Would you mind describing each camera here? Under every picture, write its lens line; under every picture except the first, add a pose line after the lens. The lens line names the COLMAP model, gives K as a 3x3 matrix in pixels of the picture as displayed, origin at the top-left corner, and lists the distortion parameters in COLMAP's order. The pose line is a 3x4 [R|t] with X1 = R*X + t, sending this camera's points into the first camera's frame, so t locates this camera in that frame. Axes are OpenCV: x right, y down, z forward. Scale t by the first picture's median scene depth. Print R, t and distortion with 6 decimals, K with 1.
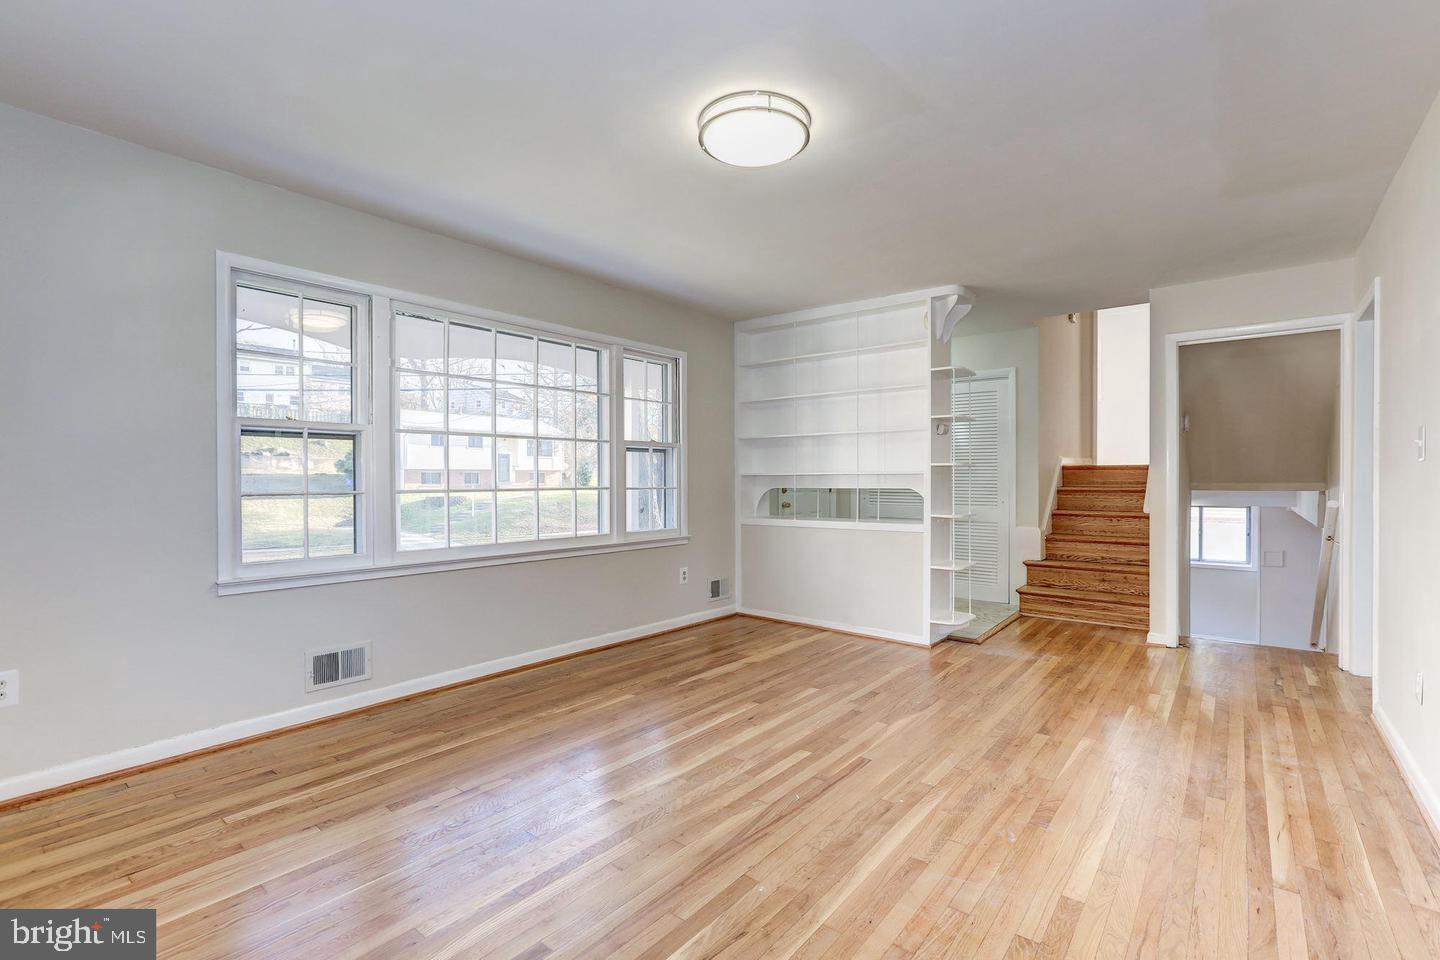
lens RADIAL K [[649.2, 0, 736.4], [0, 649.2, 486.3], [0, 0, 1]] dist [-0.033887, -0.000140]
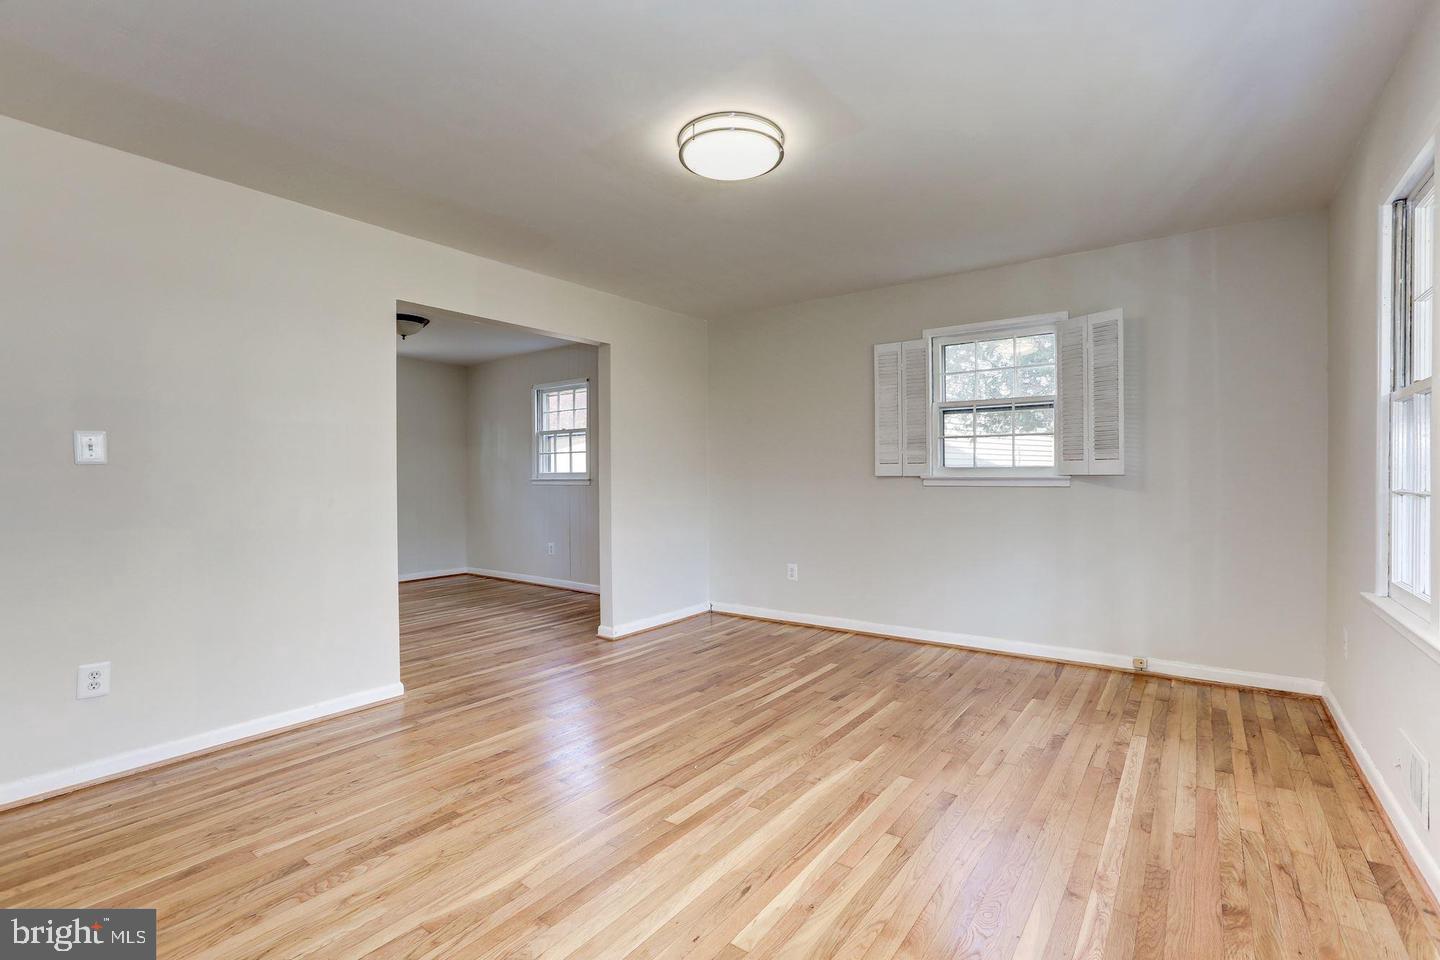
lens RADIAL K [[648.1, 0, 724.4], [0, 648.1, 477.4], [0, 0, 1]] dist [-0.046979, 0.022881]
pose [[-0.999590, 0.008763, -0.027241, 0.045599], [0.008468, 0.999904, 0.010937, -0.015106], [0.027335, 0.010702, -0.999569, 1.327211]]
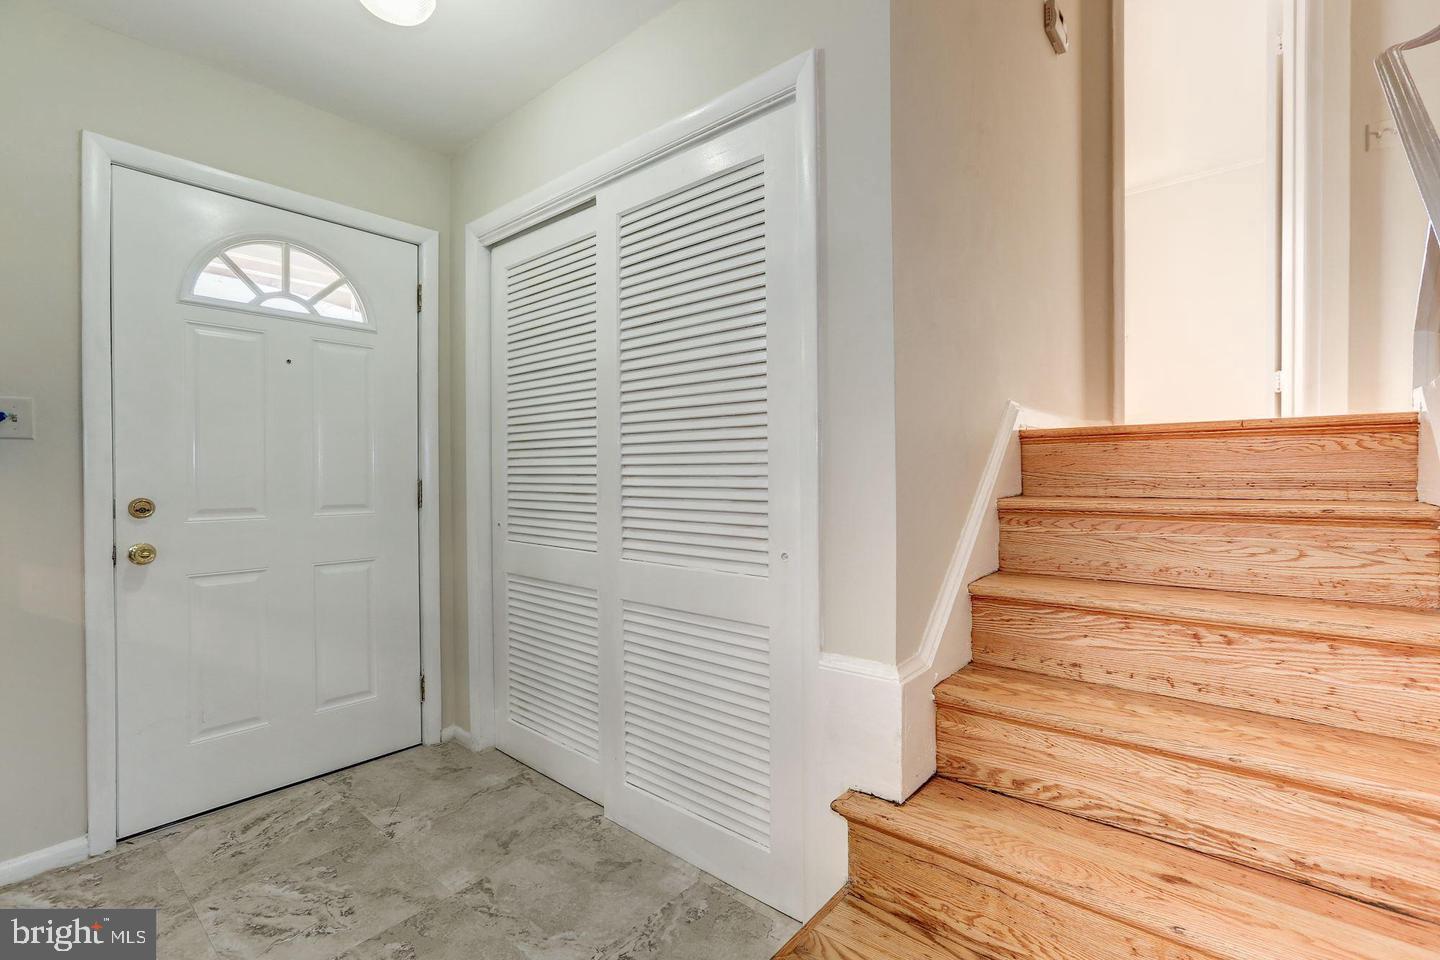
lens RADIAL K [[648.1, 0, 724.4], [0, 648.1, 477.4], [0, 0, 1]] dist [-0.046979, 0.022881]
pose [[0.999472, -0.001364, -0.032452, 0.628940], [0.001166, 0.999981, -0.006122, -0.011668], [0.032460, 0.006081, 0.999455, 1.147706]]
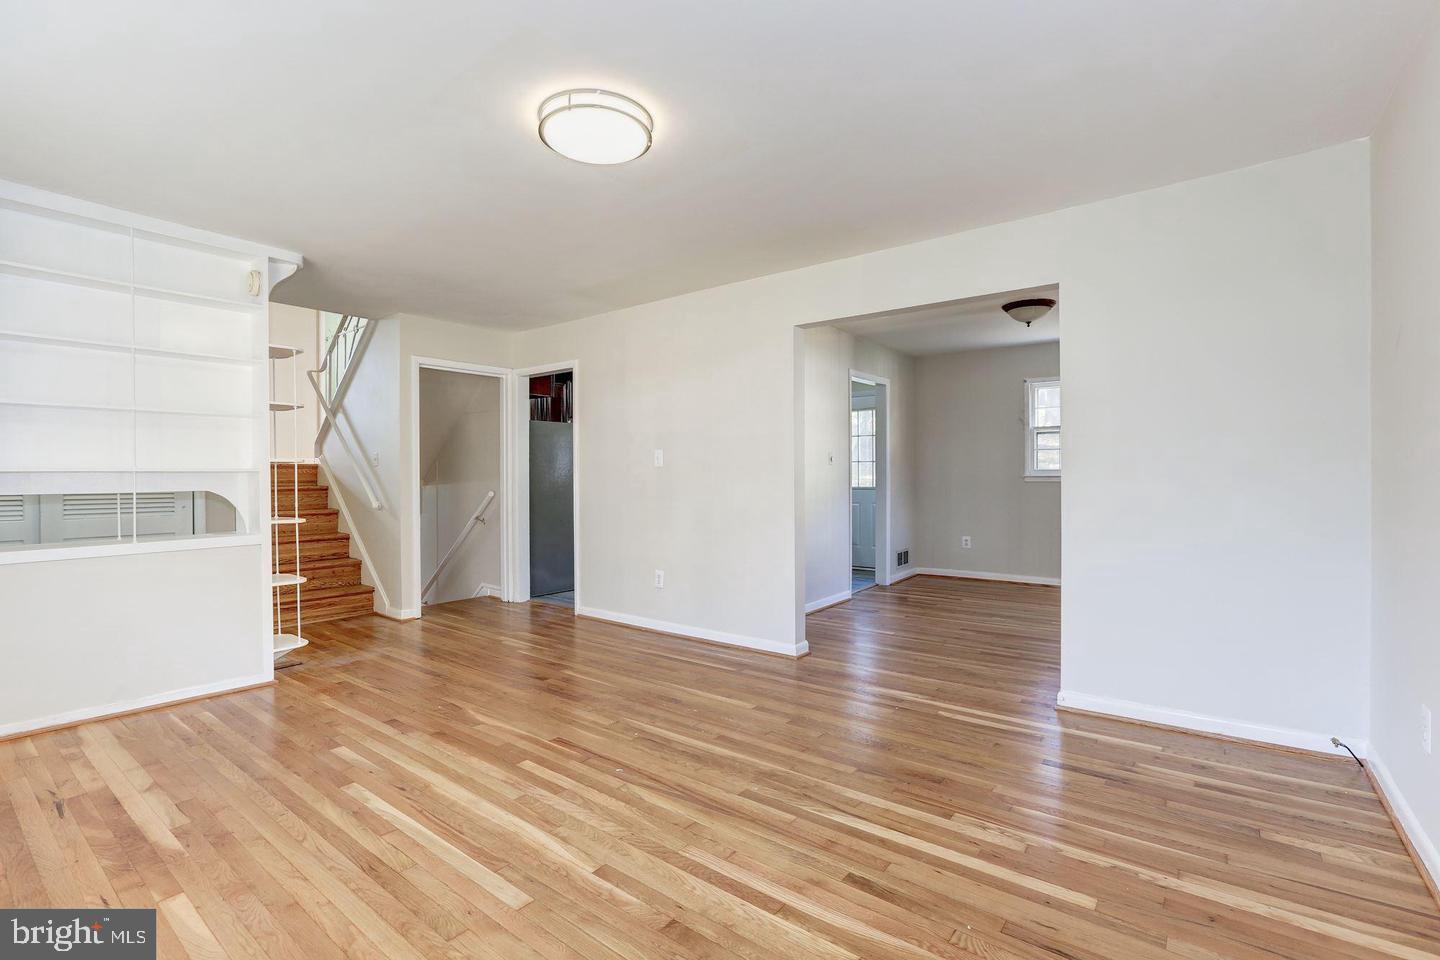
lens RADIAL K [[648.1, 0, 724.4], [0, 648.1, 477.4], [0, 0, 1]] dist [-0.046979, 0.022881]
pose [[-0.015812, -0.000866, 0.999875, -0.627565], [0.013481, 0.999909, 0.001079, -0.006011], [-0.999784, 0.013496, -0.015798, 0.527976]]
